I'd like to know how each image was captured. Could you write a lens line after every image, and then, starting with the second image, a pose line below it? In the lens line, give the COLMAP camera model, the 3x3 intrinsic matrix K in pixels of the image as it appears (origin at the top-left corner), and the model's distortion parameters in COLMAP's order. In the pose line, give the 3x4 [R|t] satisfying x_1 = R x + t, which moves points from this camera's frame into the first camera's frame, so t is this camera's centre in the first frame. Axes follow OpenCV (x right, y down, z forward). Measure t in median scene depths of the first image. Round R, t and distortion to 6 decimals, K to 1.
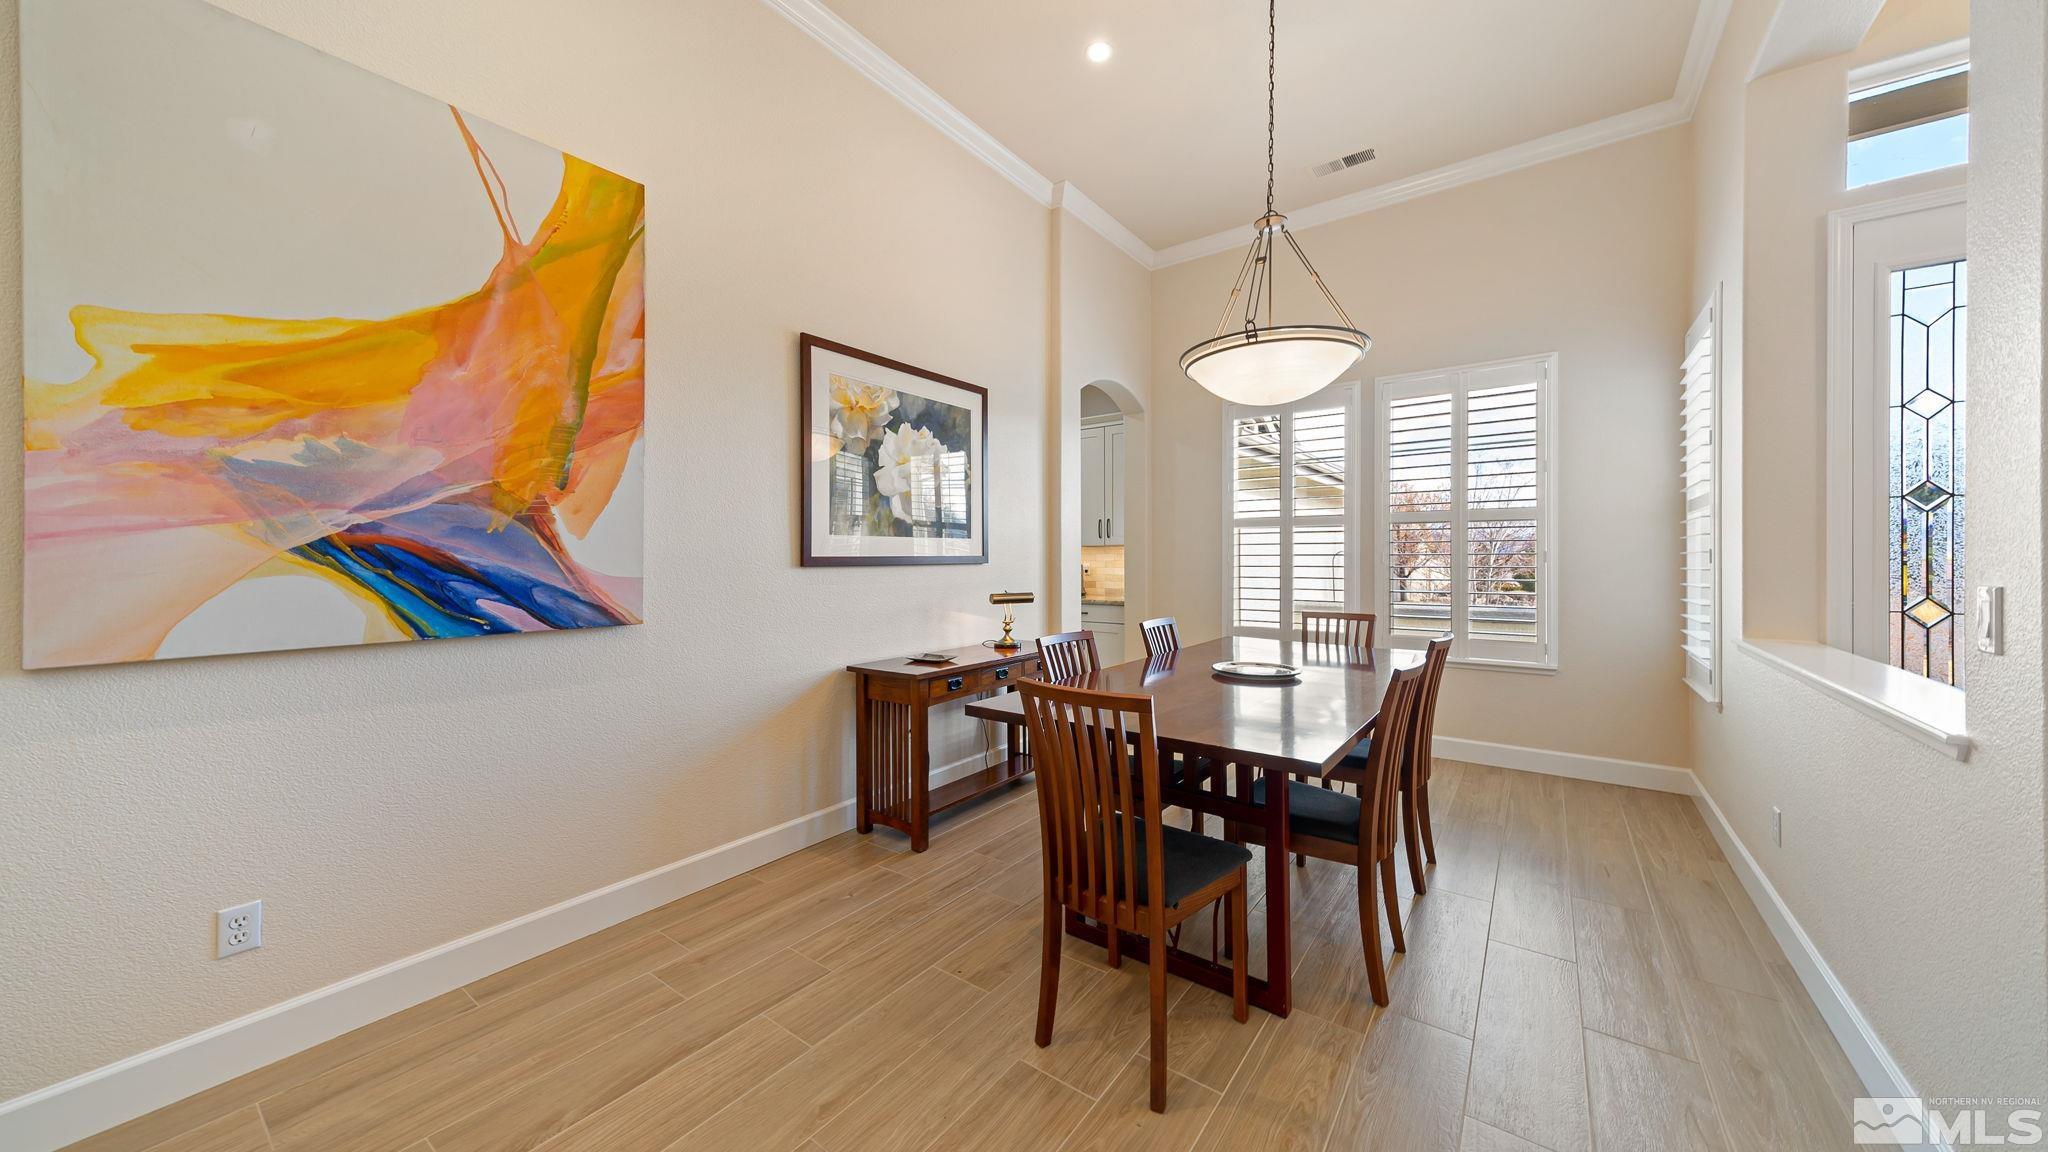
lens RADIAL K [[707.0, 0, 1023.7], [0, 707.0, 562.8], [0, 0, 1]] dist [0.016867, -0.000843]
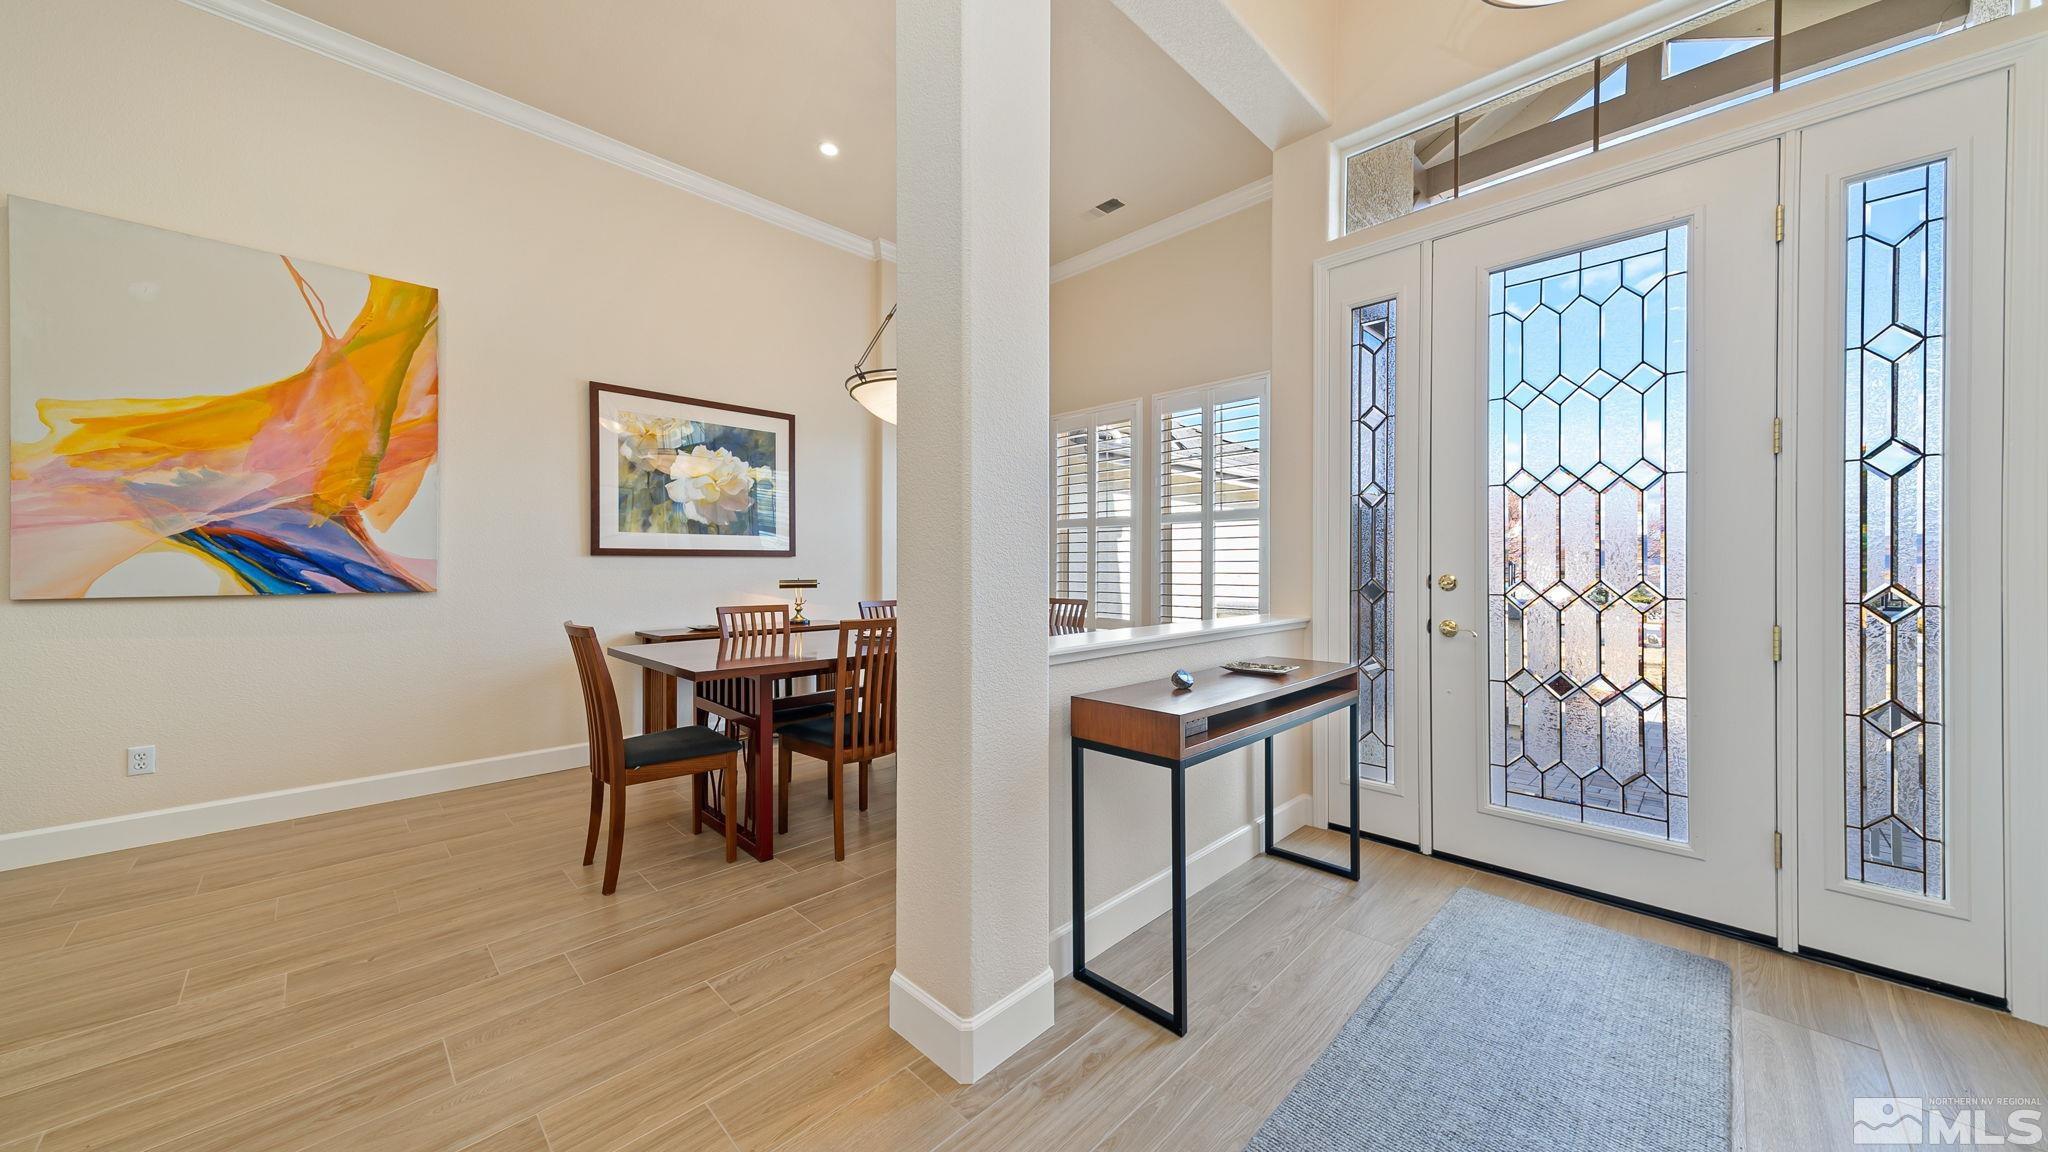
lens RADIAL K [[707.0, 0, 1030.5], [0, 707.0, 577.8], [0, 0, 1]] dist [0.016867, -0.000843]
pose [[0.985952, -0.008418, -0.166816, 1.018059], [0.007755, 0.999959, -0.004625, 0.083639], [0.166848, 0.003266, 0.985977, -0.264235]]
